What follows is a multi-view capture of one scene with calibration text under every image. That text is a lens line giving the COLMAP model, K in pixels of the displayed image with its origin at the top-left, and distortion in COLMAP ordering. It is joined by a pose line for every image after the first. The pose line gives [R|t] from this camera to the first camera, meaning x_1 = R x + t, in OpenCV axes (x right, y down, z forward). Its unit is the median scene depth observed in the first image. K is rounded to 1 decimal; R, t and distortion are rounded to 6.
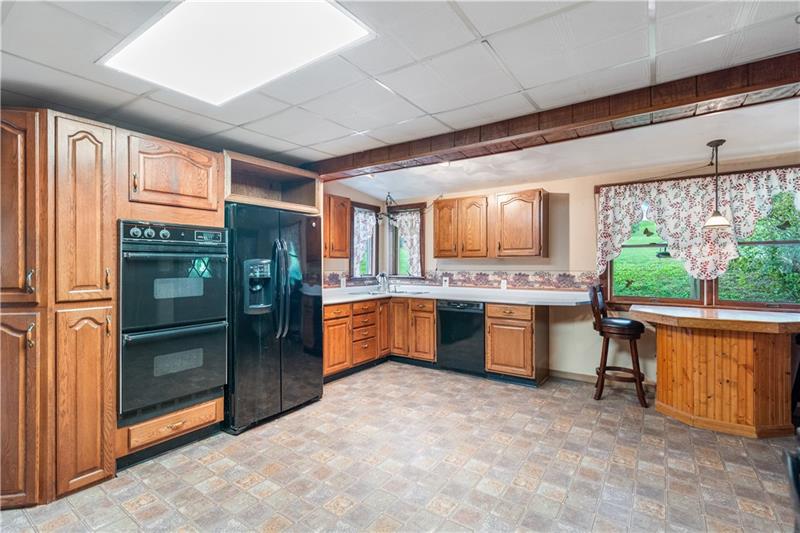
lens RADIAL K [[369.1, 0, 400.0], [0, 369.1, 266.5], [0, 0, 1]] dist [-0.001431, 0.000015]
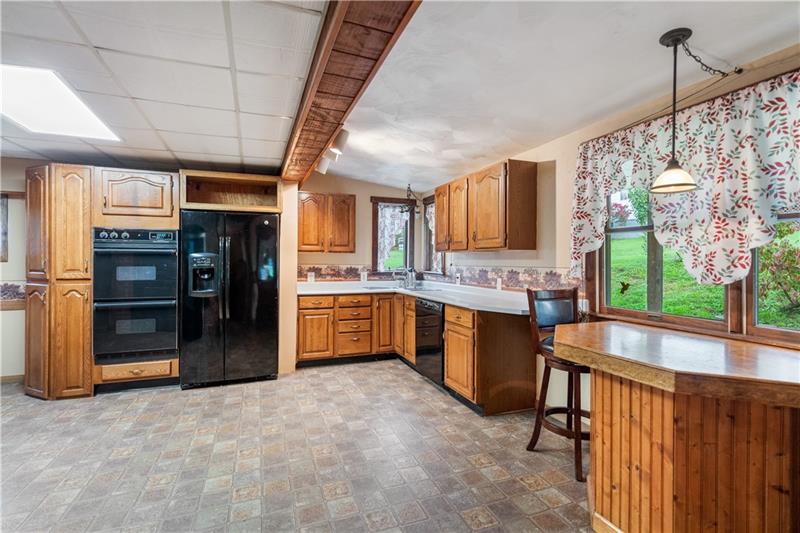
lens RADIAL K [[372.7, 0, 398.9], [0, 372.7, 261.5], [0, 0, 1]] dist [-0.000369, 0.000017]
pose [[0.831318, 0.005512, -0.555770, 0.765342], [-0.008346, 0.999962, -0.002566, 0.005484], [0.555735, 0.006772, 0.831332, 0.284516]]
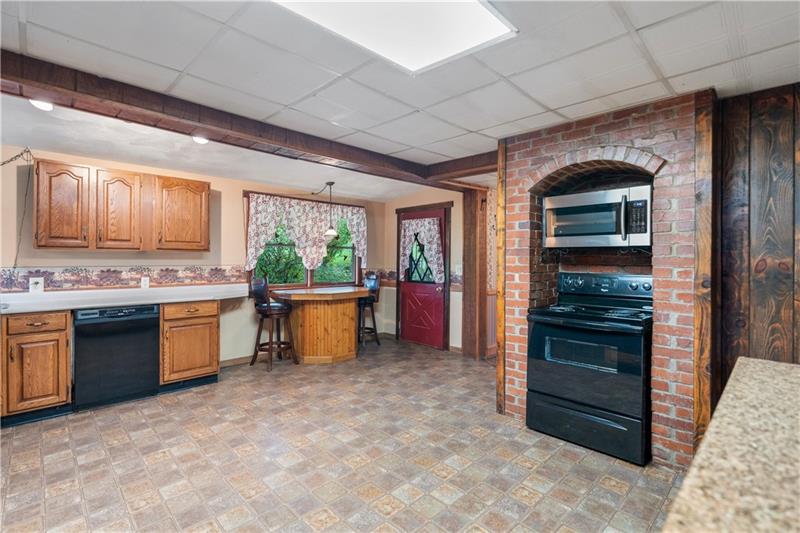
lens RADIAL K [[372.7, 0, 398.9], [0, 372.7, 261.5], [0, 0, 1]] dist [-0.000369, 0.000017]
pose [[0.183526, -0.002902, 0.983011, -0.623073], [0.001571, 0.999995, 0.002659, -0.000589], [-0.983014, 0.001057, 0.183530, 0.382449]]
